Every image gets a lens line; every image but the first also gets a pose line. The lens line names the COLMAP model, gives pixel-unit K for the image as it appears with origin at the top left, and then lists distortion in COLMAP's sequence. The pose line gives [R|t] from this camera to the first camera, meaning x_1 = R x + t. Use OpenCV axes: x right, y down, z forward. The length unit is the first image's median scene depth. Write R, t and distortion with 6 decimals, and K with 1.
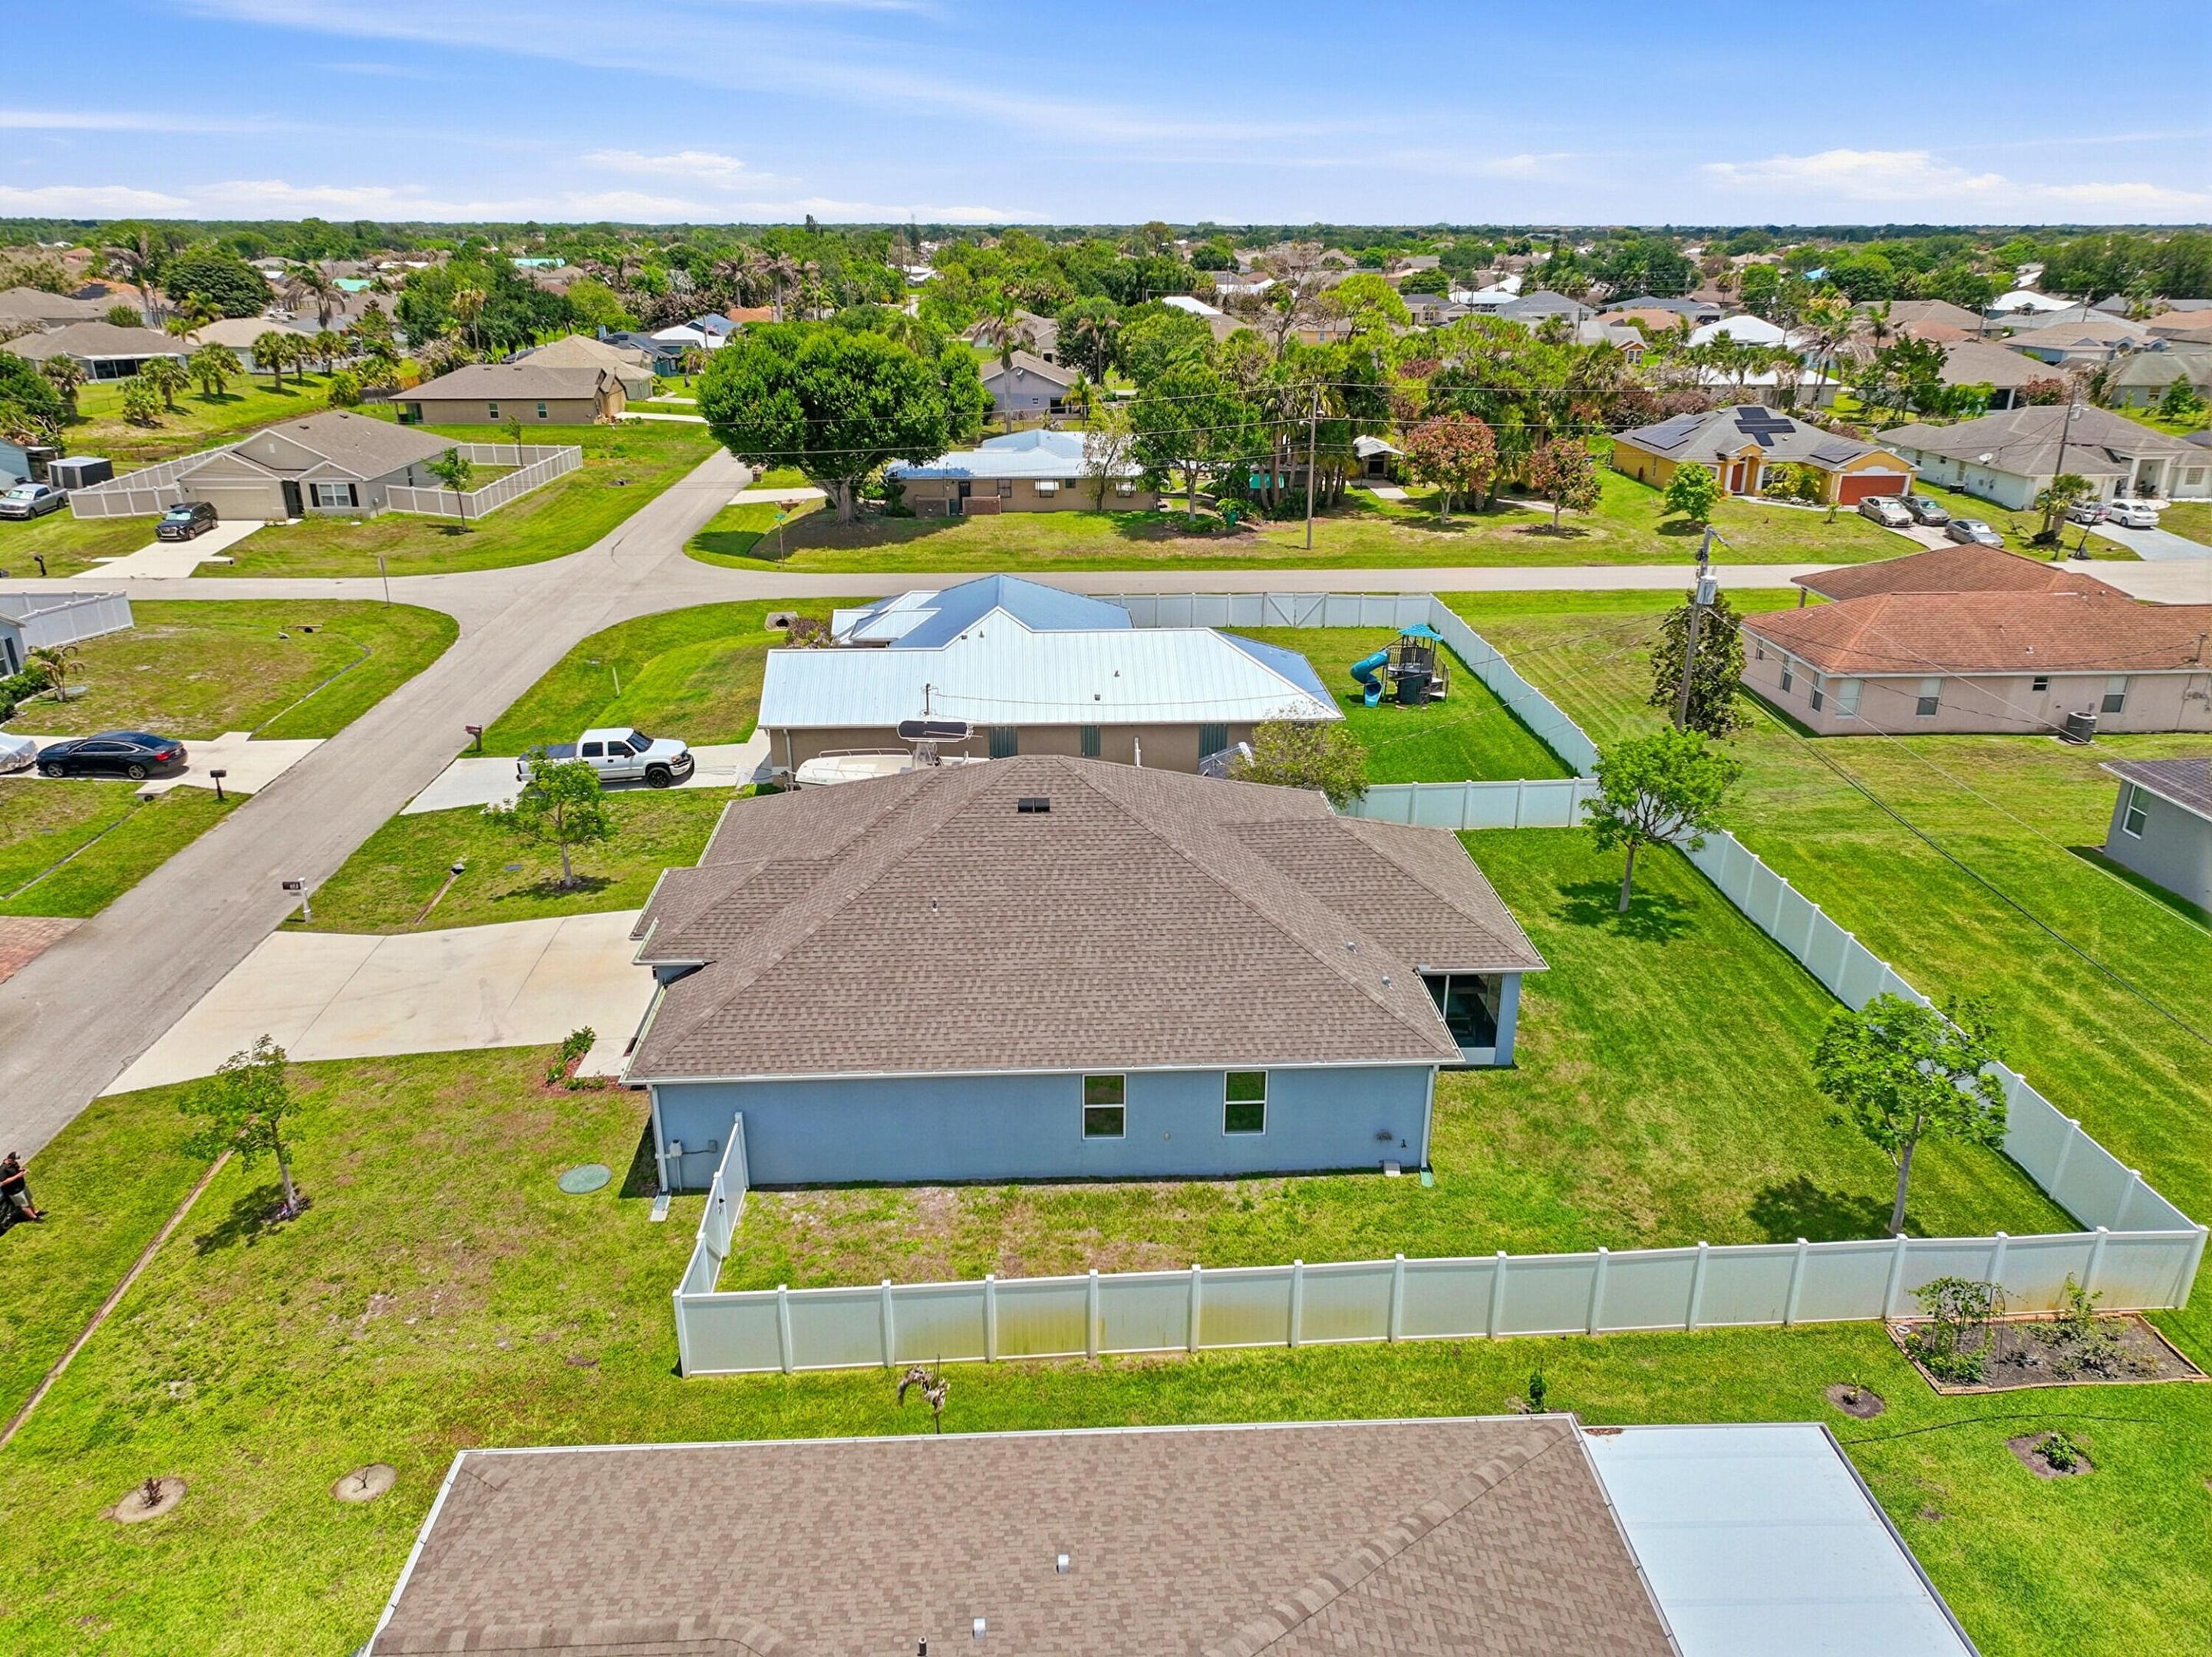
lens RADIAL K [[1550.7, 0, 1106.0], [0, 1550.7, 828.5], [0, 0, 1]] dist [-0.006316, 0.022926]
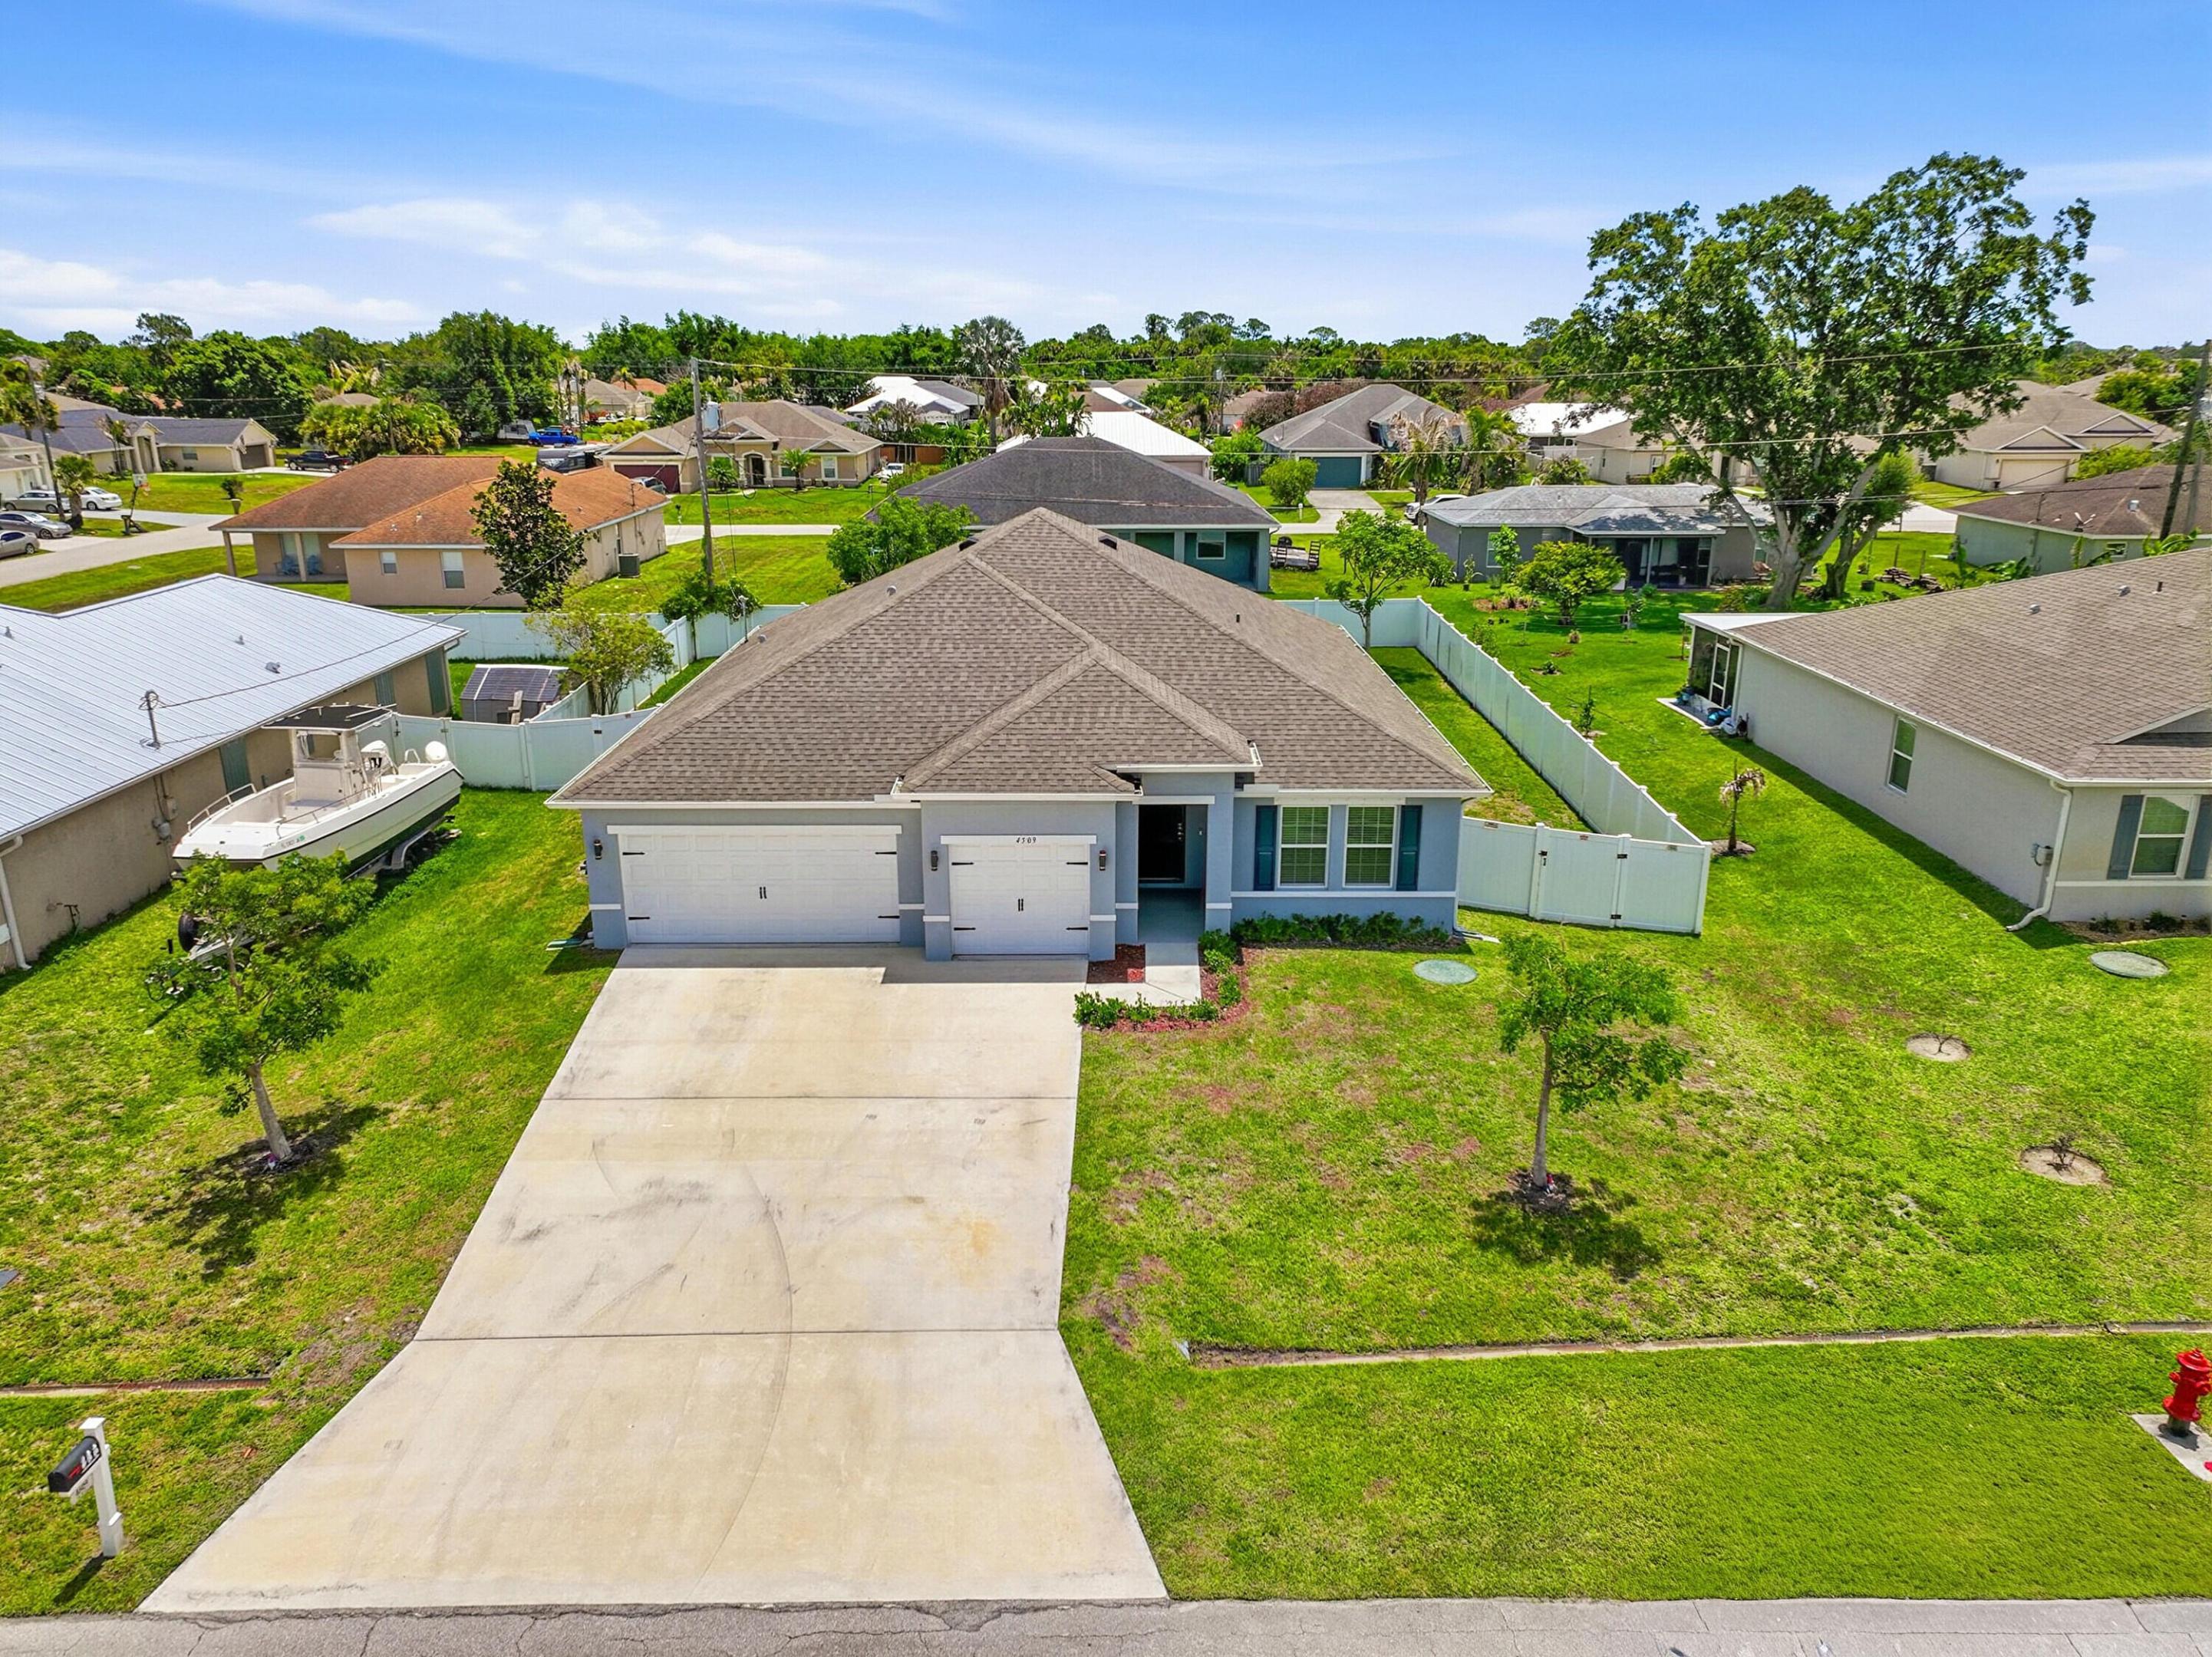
lens RADIAL K [[1549.6, 0, 1106.0], [0, 1549.6, 828.5], [0, 0, 1]] dist [-0.002088, 0.012013]
pose [[0.041270, -0.297751, 0.953751, -0.672683], [0.359758, 0.894967, 0.263833, -0.074375], [-0.932133, 0.332231, 0.144053, 0.626533]]
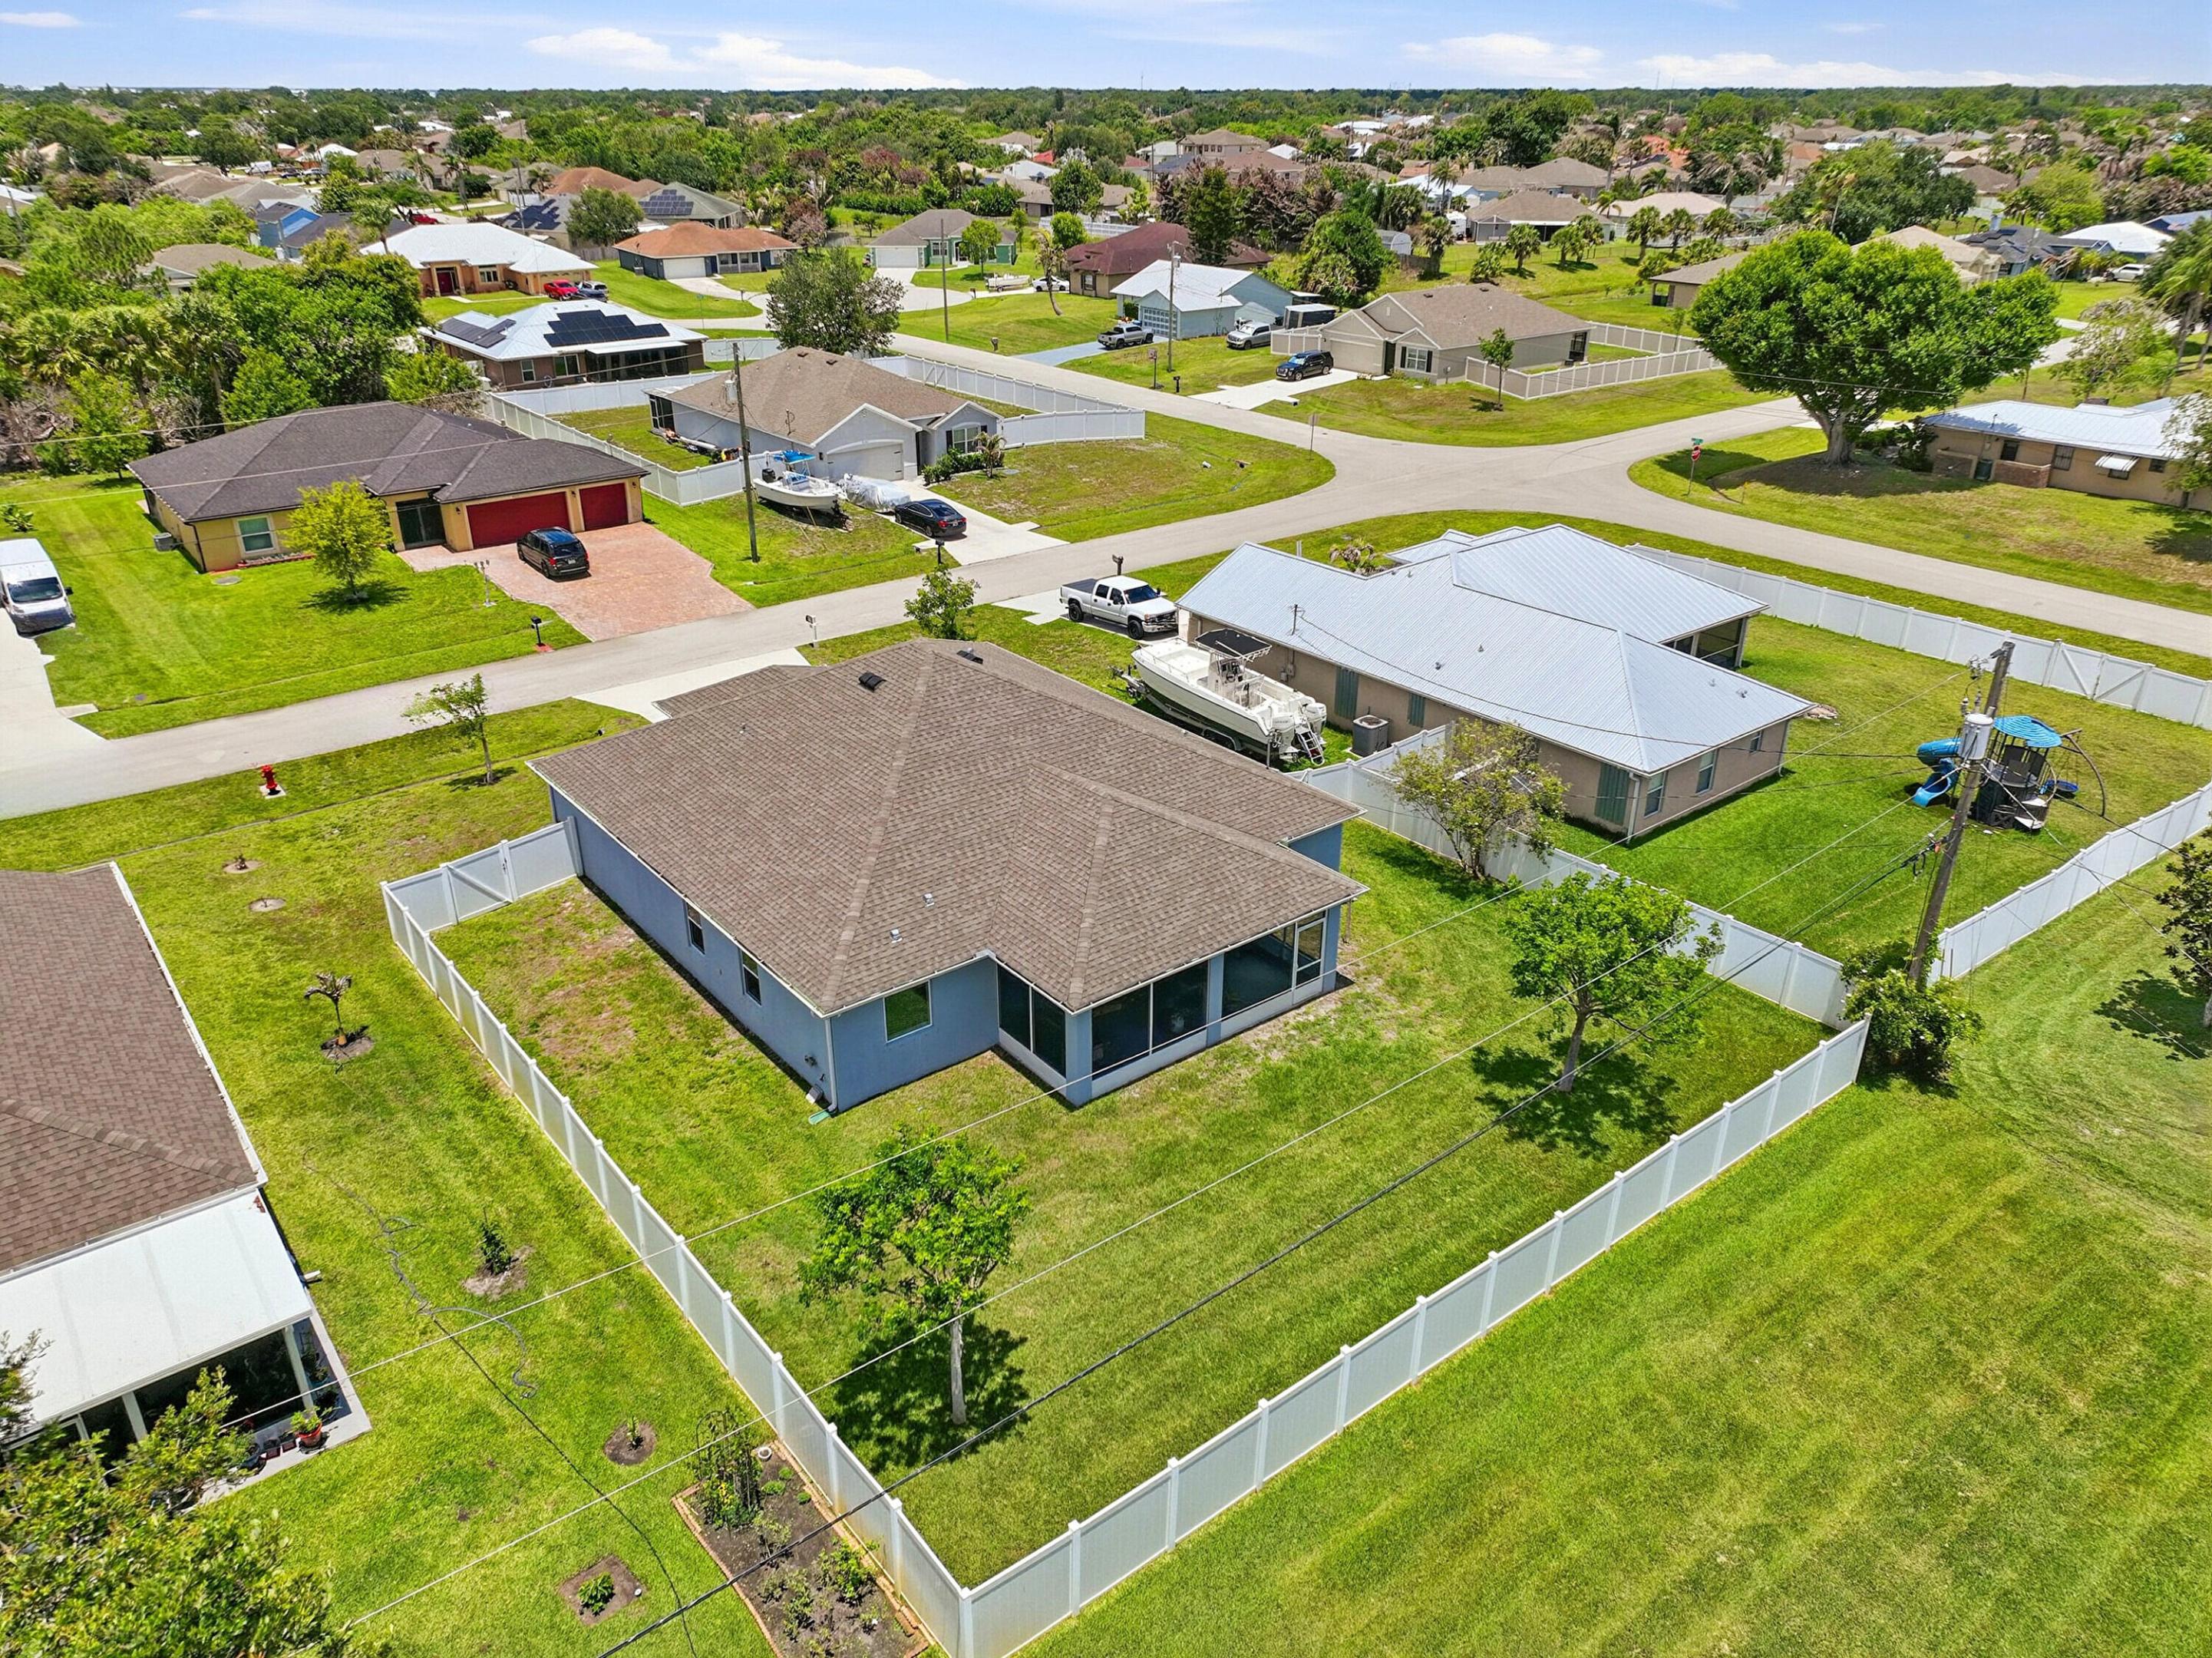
lens RADIAL K [[1549.8, 0, 1106.0], [0, 1549.8, 829.0], [0, 0, 1]] dist [-0.002088, 0.012013]
pose [[0.579293, 0.348466, -0.736879, 0.615049], [-0.293586, 0.932538, 0.210192, -0.135917], [0.760413, 0.094575, 0.642517, 0.288596]]
